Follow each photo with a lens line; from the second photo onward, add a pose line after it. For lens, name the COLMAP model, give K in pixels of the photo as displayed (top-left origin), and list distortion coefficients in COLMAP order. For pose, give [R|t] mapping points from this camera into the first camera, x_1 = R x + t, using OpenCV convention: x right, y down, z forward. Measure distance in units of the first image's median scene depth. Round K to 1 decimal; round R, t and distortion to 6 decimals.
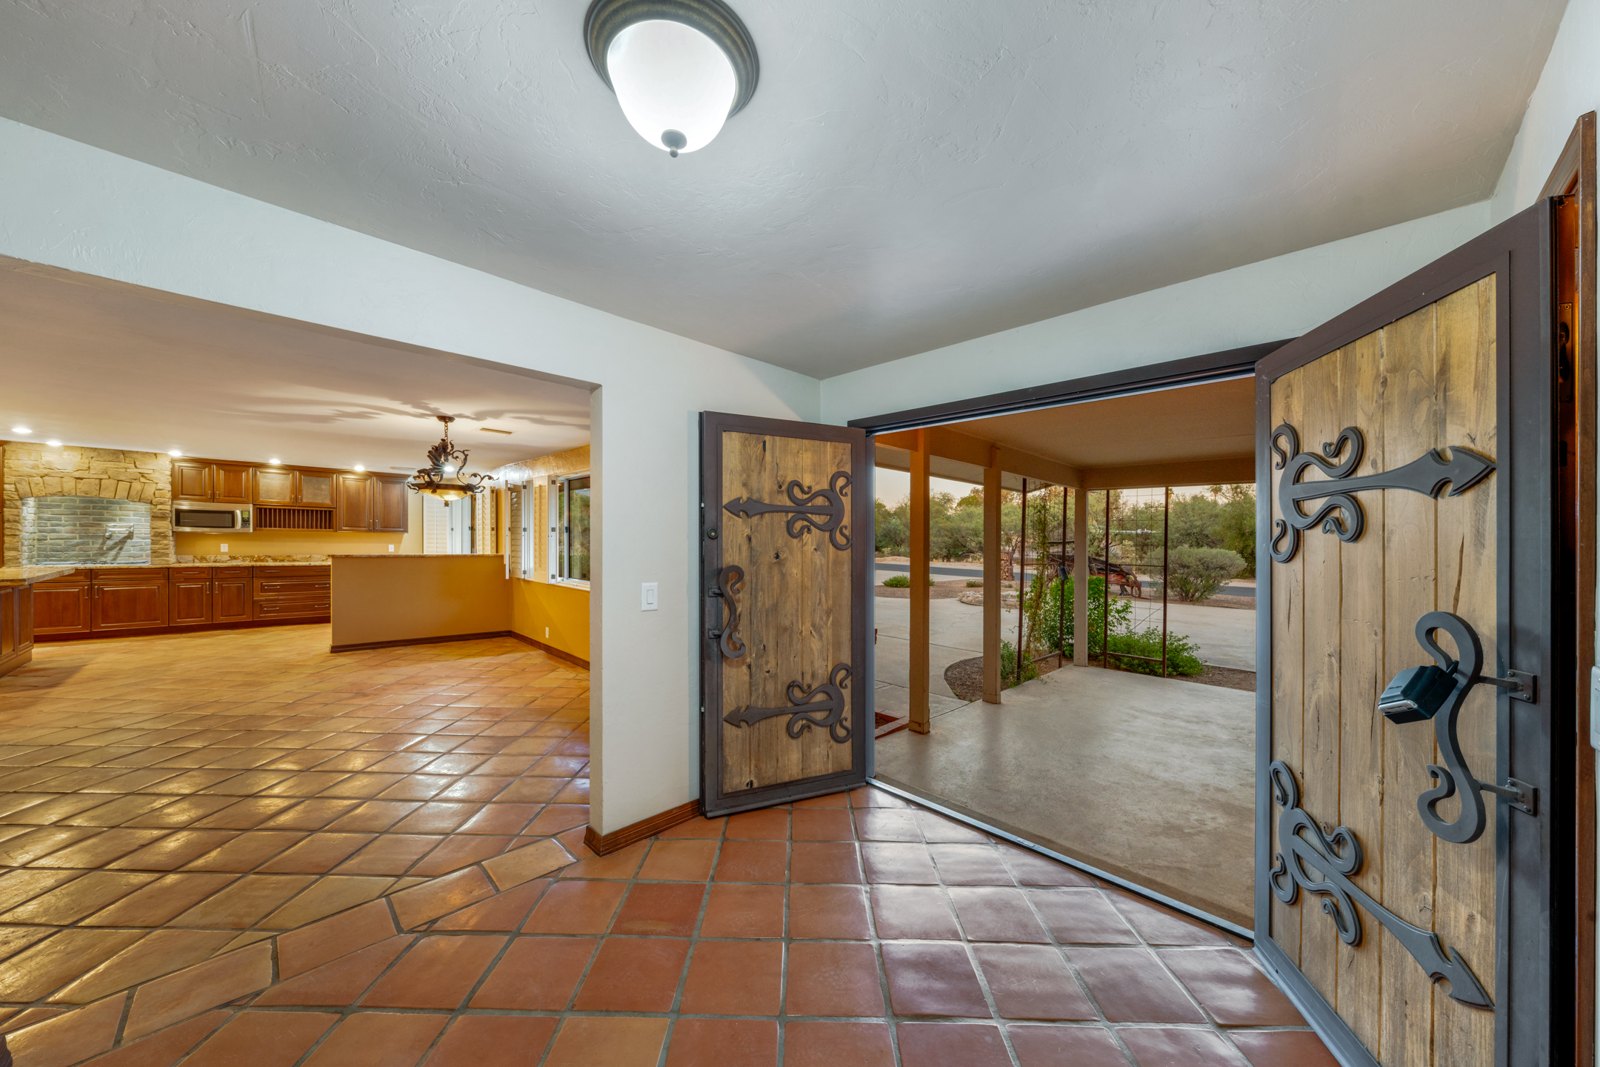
lens RADIAL K [[537.3, 0, 799.6], [0, 537.3, 544.9], [0, 0, 1]] dist [0.000724, 0.000240]
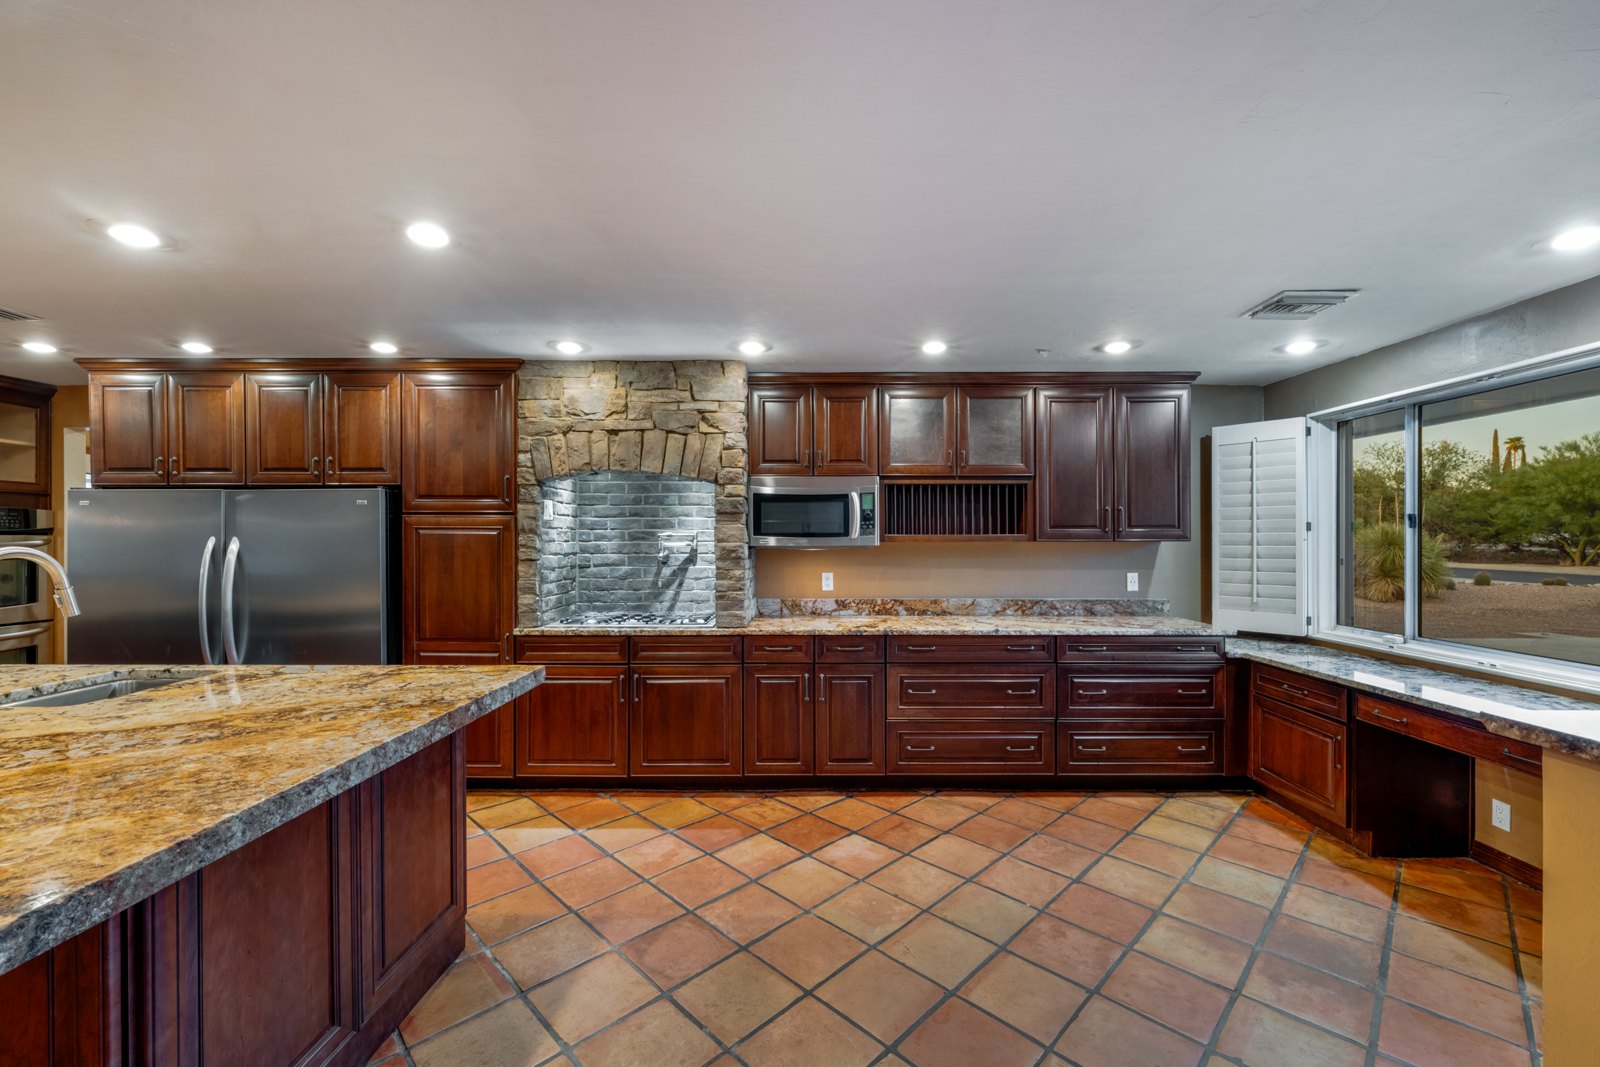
lens RADIAL K [[626.0, 0, 805.2], [0, 626.0, 541.5], [0, 0, 1]] dist [-0.001142, -0.000206]
pose [[0.706654, -0.017262, -0.707349, -0.785920], [0.006502, 0.999819, -0.017904, -0.020265], [0.707529, 0.008053, 0.706638, 0.682841]]
